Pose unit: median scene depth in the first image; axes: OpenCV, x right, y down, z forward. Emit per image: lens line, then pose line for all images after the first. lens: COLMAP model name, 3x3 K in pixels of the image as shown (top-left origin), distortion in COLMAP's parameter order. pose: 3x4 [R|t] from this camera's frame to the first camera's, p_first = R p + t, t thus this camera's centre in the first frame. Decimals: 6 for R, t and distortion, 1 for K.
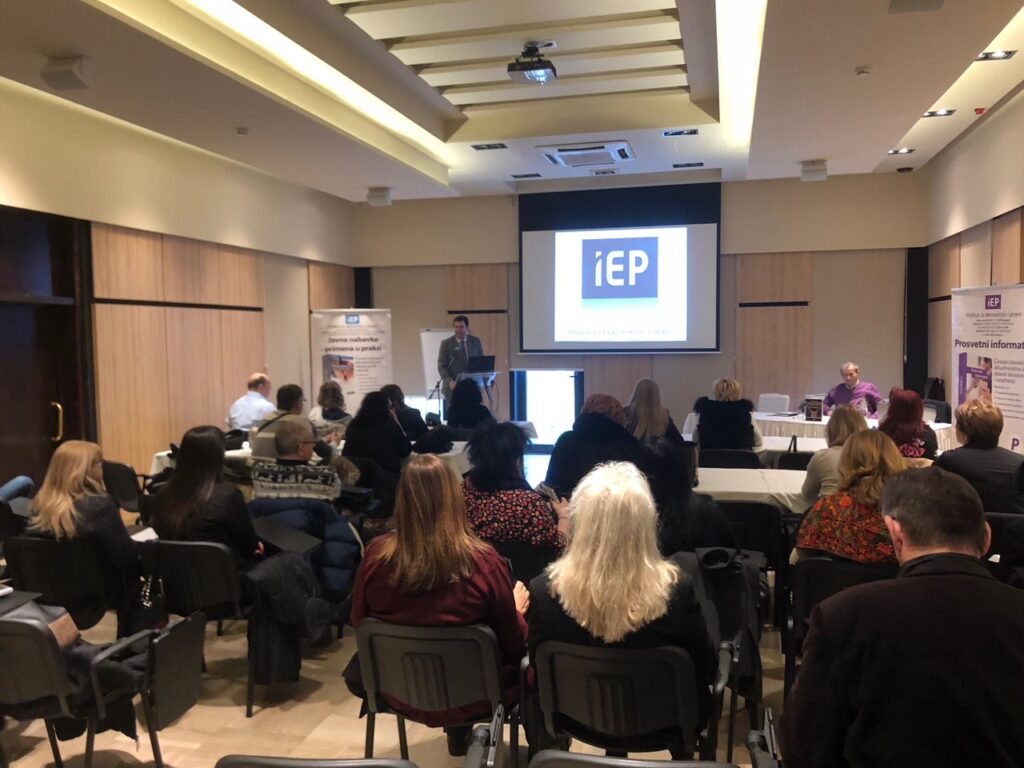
lens RADIAL K [[843.4, 0, 521.7], [0, 843.4, 386.8], [0, 0, 1]] dist [0.065634, -0.091751]
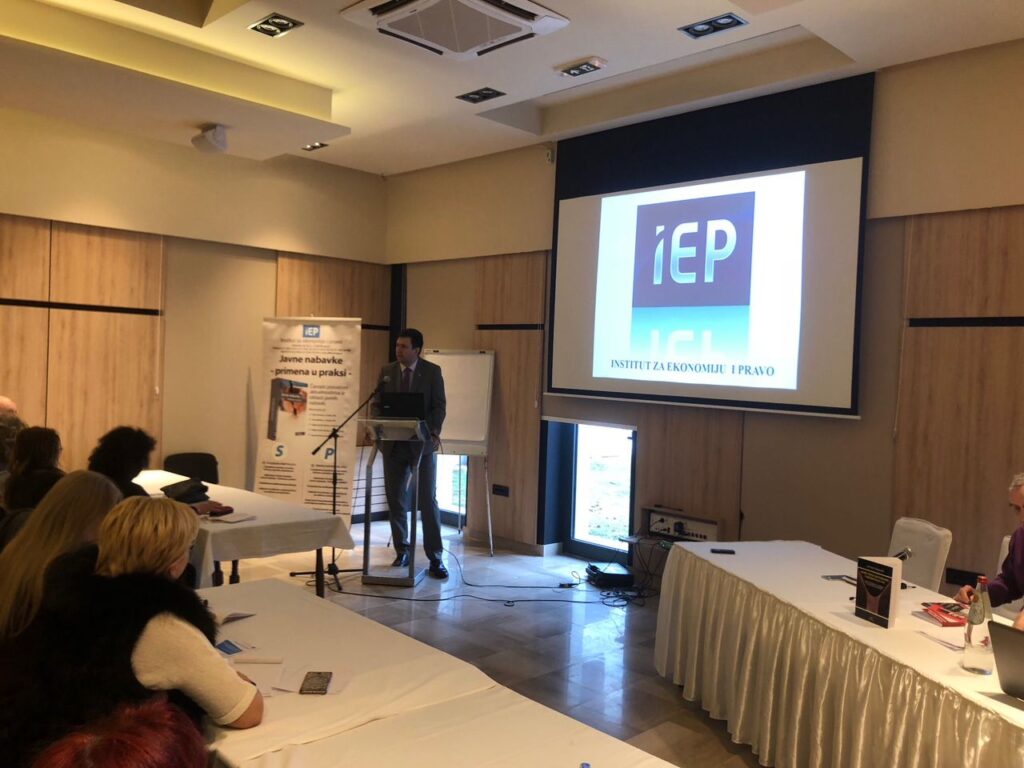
lens RADIAL K [[843.4, 0, 510.1], [0, 843.4, 376.6], [0, 0, 1]] dist [0.065634, -0.091751]
pose [[0.853699, 0.052424, -0.518122, 0.319152], [-0.077708, 0.996605, -0.027201, -0.035249], [0.514937, 0.063484, 0.854874, 0.479495]]
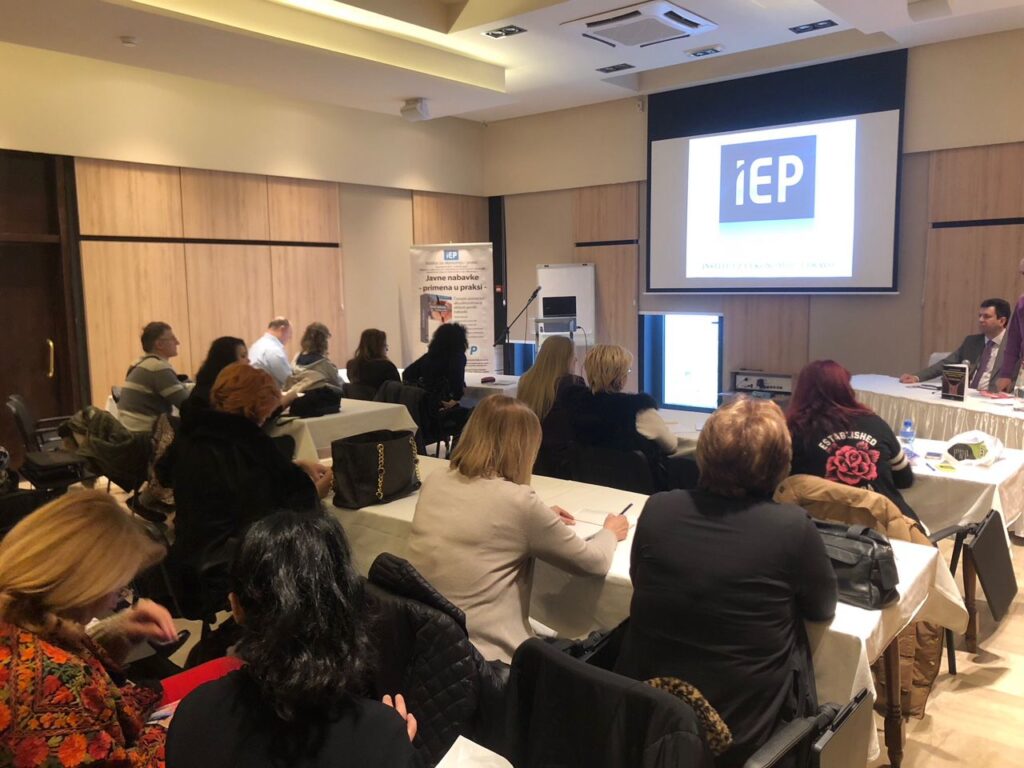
lens RADIAL K [[843.4, 0, 524.3], [0, 843.4, 373.8], [0, 0, 1]] dist [0.065634, -0.091751]
pose [[0.901888, 0.045359, -0.429582, 0.263802], [-0.020608, 0.997857, 0.062097, -0.010787], [0.431478, -0.047152, 0.900890, 0.218967]]
